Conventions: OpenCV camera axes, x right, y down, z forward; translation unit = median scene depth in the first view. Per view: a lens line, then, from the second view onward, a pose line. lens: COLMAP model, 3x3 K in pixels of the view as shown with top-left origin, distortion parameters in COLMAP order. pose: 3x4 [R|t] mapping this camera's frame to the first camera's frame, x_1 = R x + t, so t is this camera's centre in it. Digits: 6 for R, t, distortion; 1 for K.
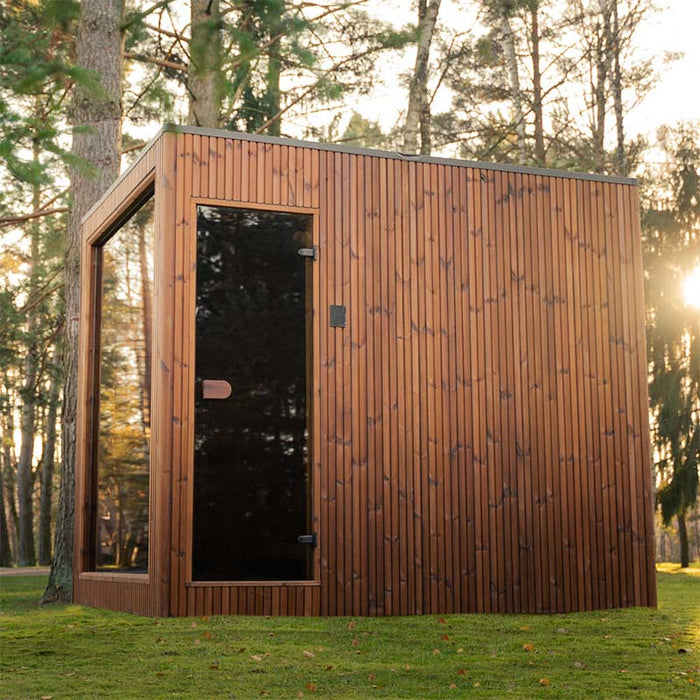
lens RADIAL K [[1462.8, 0, 350.0], [0, 1462.8, 350.0], [0, 0, 1]] dist [-0.000093, -0.024383]
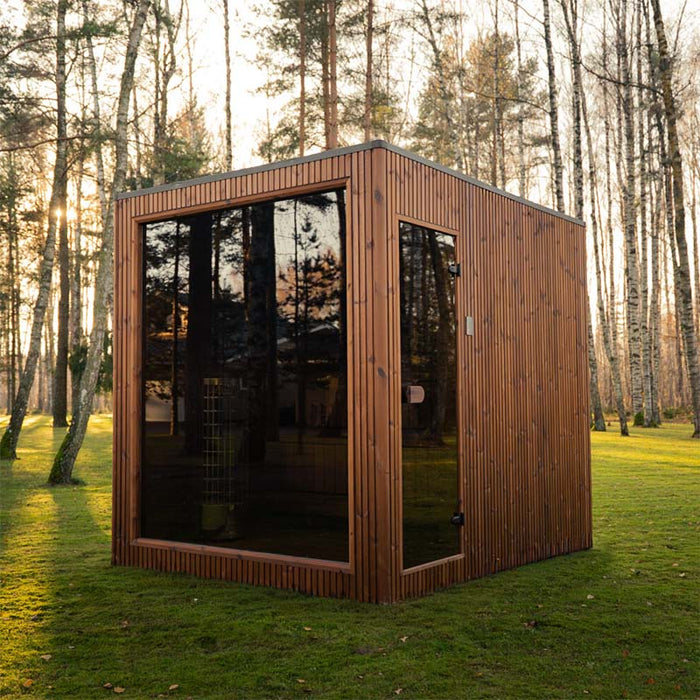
lens RADIAL K [[938.3, 0, 350.0], [0, 938.3, 350.0], [0, 0, 1]] dist [0.000370, 0.002970]
pose [[0.838983, 0.023355, 0.543657, -0.493709], [-0.071840, 0.995088, 0.068117, -0.047881], [-0.539395, -0.096205, 0.836539, 0.419664]]
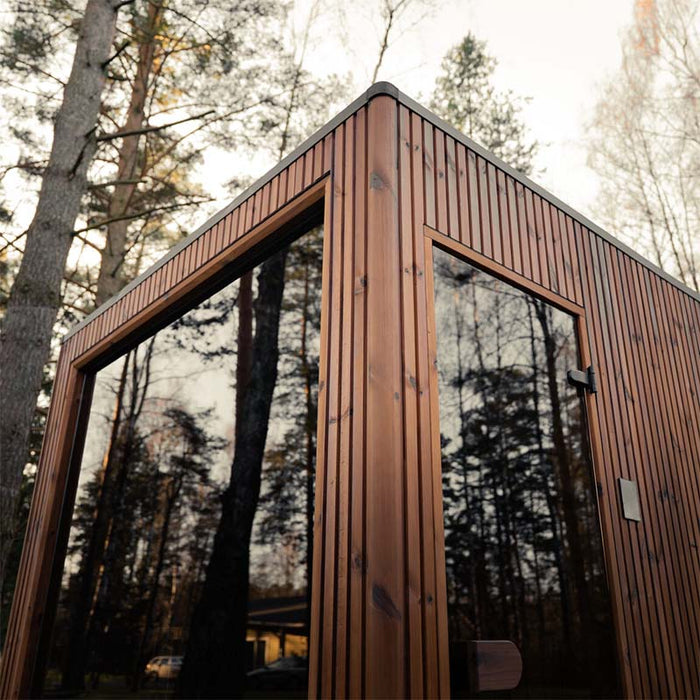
lens RADIAL K [[714.3, 0, 374.5], [0, 714.3, 349.8], [0, 0, 1]] dist [0.001445, -0.001828]
pose [[0.933551, 0.144997, 0.327810, -0.189146], [-0.057376, 0.963187, -0.262638, -0.002082], [-0.353824, 0.226377, 0.907503, 0.777911]]
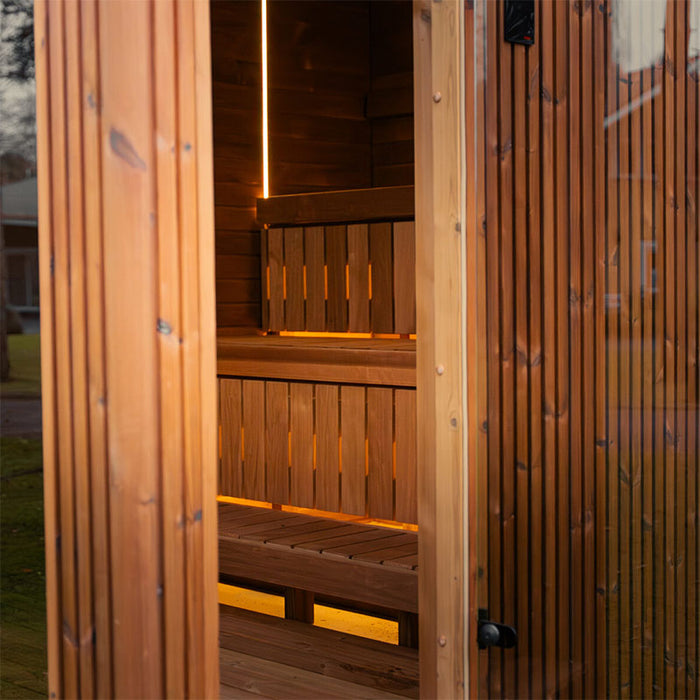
lens RADIAL K [[1462.8, 0, 350.0], [0, 1462.8, 350.0], [0, 0, 1]] dist [-0.000093, -0.024383]
pose [[0.910929, -0.021074, 0.412025, -0.197159], [-0.057722, 0.982361, 0.177861, -0.003152], [-0.408506, -0.185802, 0.893645, 0.674617]]
